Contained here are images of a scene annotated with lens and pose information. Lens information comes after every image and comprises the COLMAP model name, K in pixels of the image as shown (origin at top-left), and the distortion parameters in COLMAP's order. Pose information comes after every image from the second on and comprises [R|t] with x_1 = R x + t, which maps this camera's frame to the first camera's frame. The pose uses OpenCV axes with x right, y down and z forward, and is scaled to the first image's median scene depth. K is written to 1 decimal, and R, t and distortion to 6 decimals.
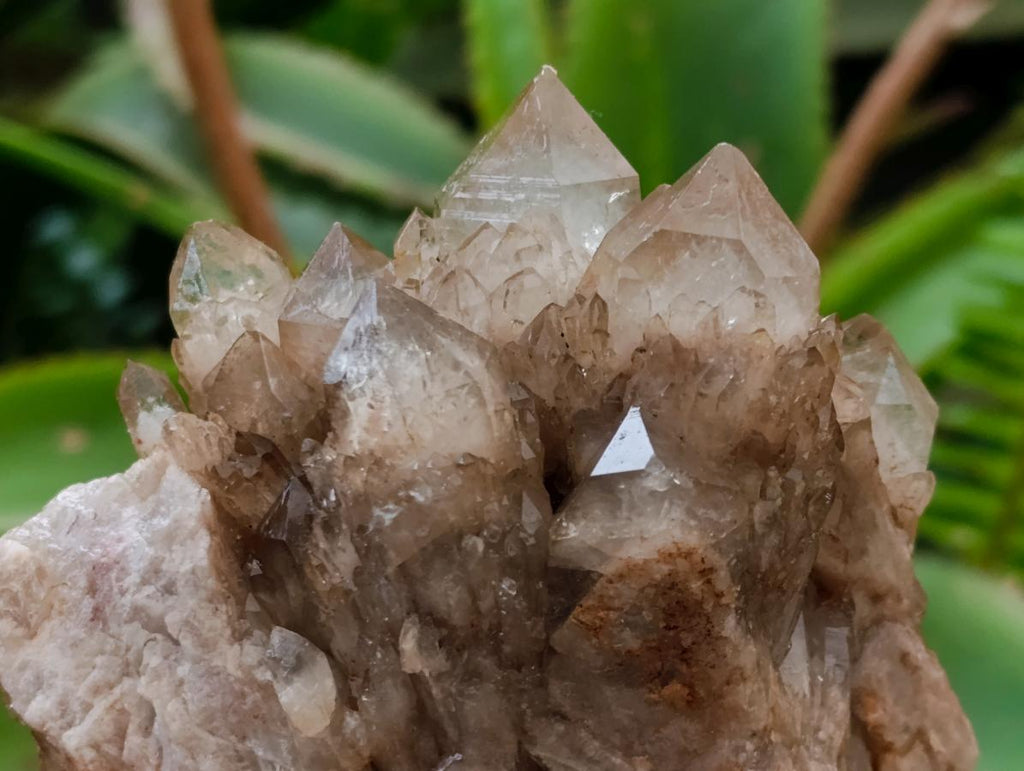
lens RADIAL K [[2980.3, 0, 512.0], [0, 2980.3, 385.5], [0, 0, 1]] dist [0.184926, -0.475056]
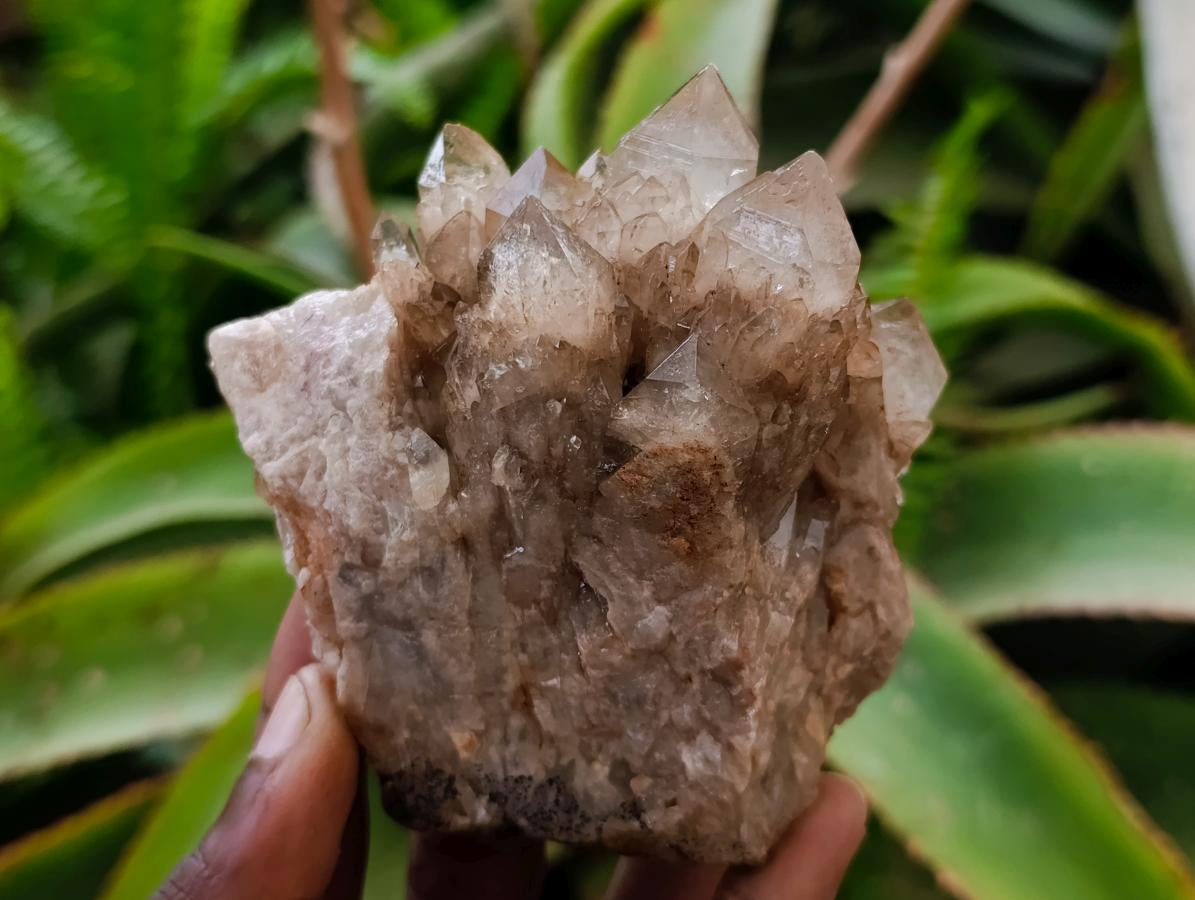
lens RADIAL K [[1775.6, 0, 597.5], [0, 1775.6, 450.0], [0, 0, 1]] dist [0.198517, -0.008408]
pose [[0.966157, 0.233165, -0.110343, 0.096262], [-0.217159, 0.966055, 0.139927, -0.043477], [0.139224, -0.111229, 0.983994, 0.197592]]
